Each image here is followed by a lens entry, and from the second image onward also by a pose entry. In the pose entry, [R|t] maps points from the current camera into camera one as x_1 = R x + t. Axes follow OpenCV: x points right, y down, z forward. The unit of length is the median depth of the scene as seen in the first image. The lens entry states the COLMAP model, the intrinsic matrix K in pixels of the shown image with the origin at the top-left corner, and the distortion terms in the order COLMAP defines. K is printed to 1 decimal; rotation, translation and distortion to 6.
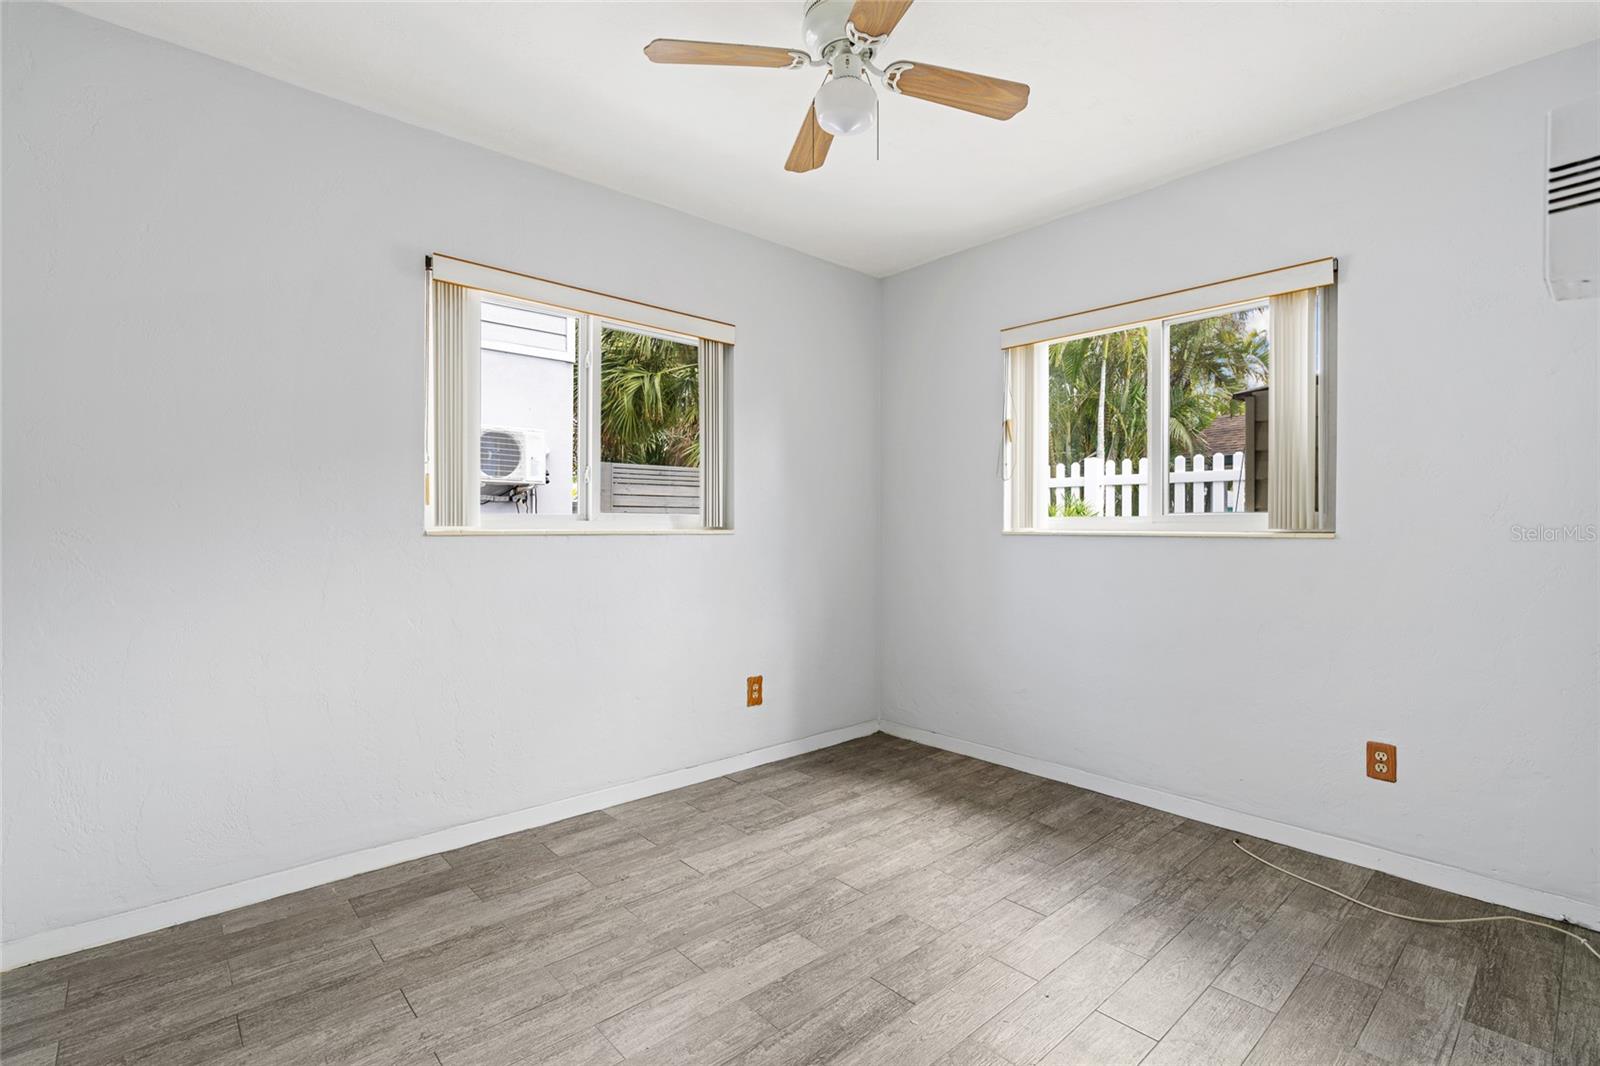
lens RADIAL K [[749.9, 0, 798.0], [0, 749.9, 527.7], [0, 0, 1]] dist [-0.004335, 0.001867]
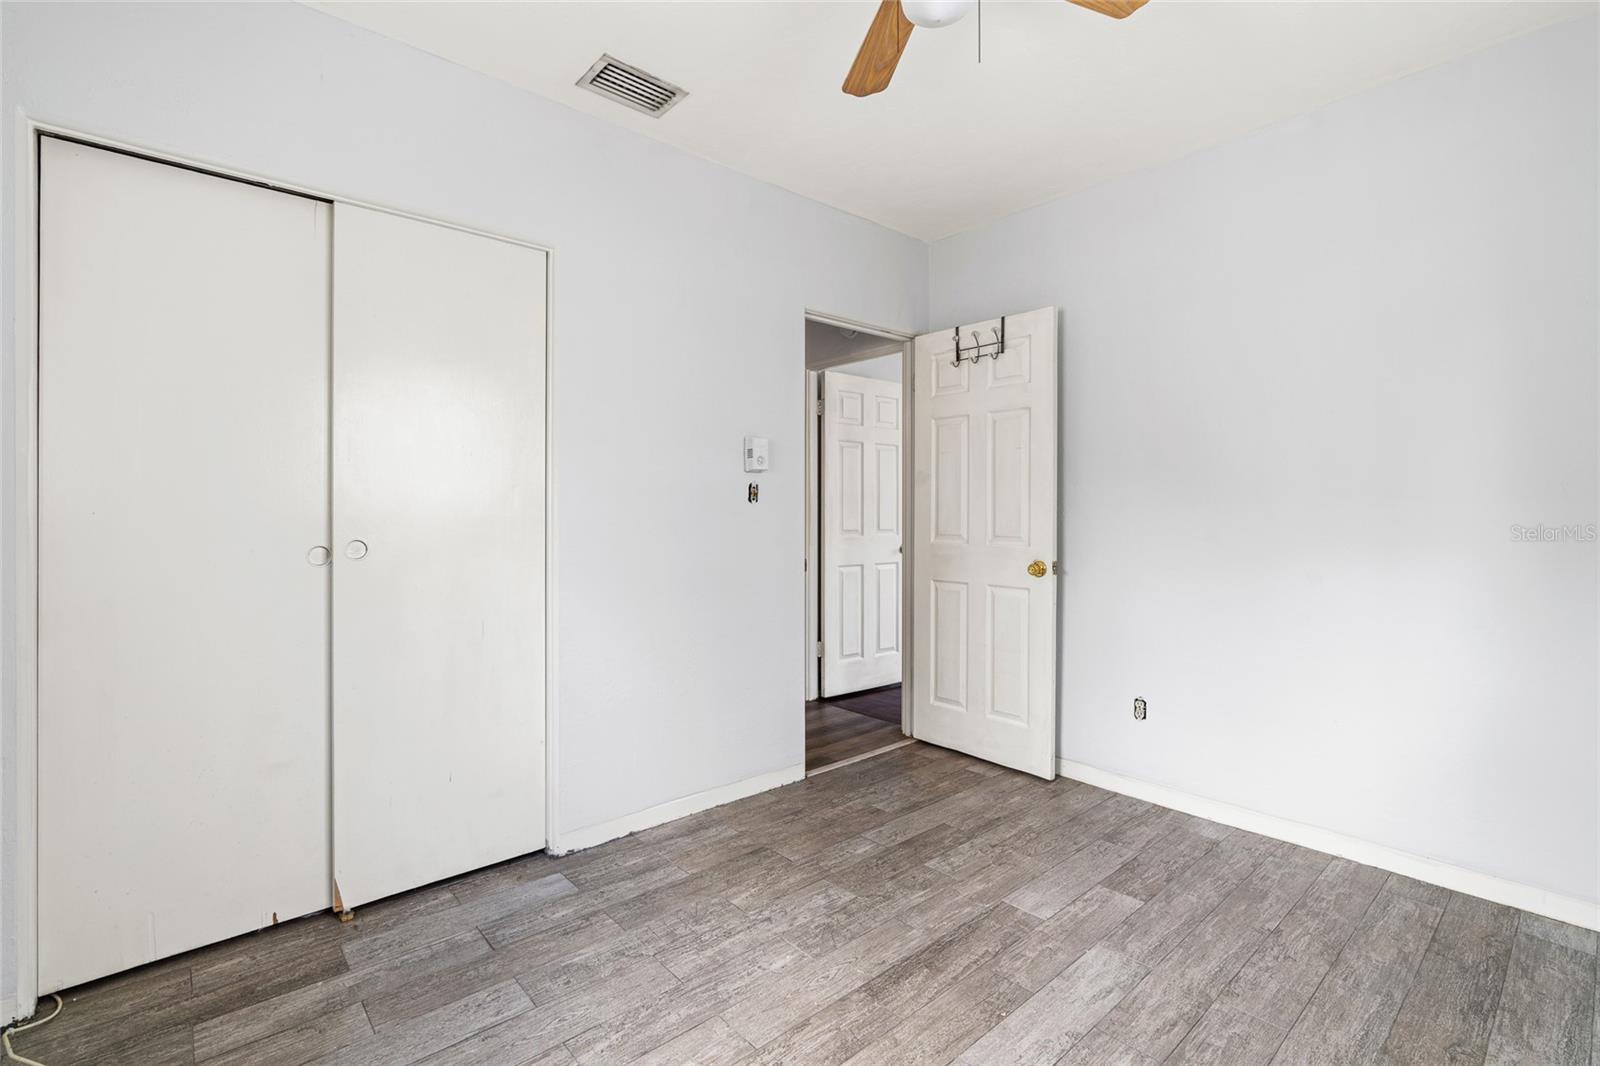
lens RADIAL K [[749.9, 0, 801.5], [0, 749.9, 525.7], [0, 0, 1]] dist [-0.004335, 0.001867]
pose [[-0.999980, -0.001540, 0.006061, 0.223320], [-0.001440, 0.999865, 0.016350, -0.000950], [-0.006085, 0.016341, -0.999848, 1.964145]]
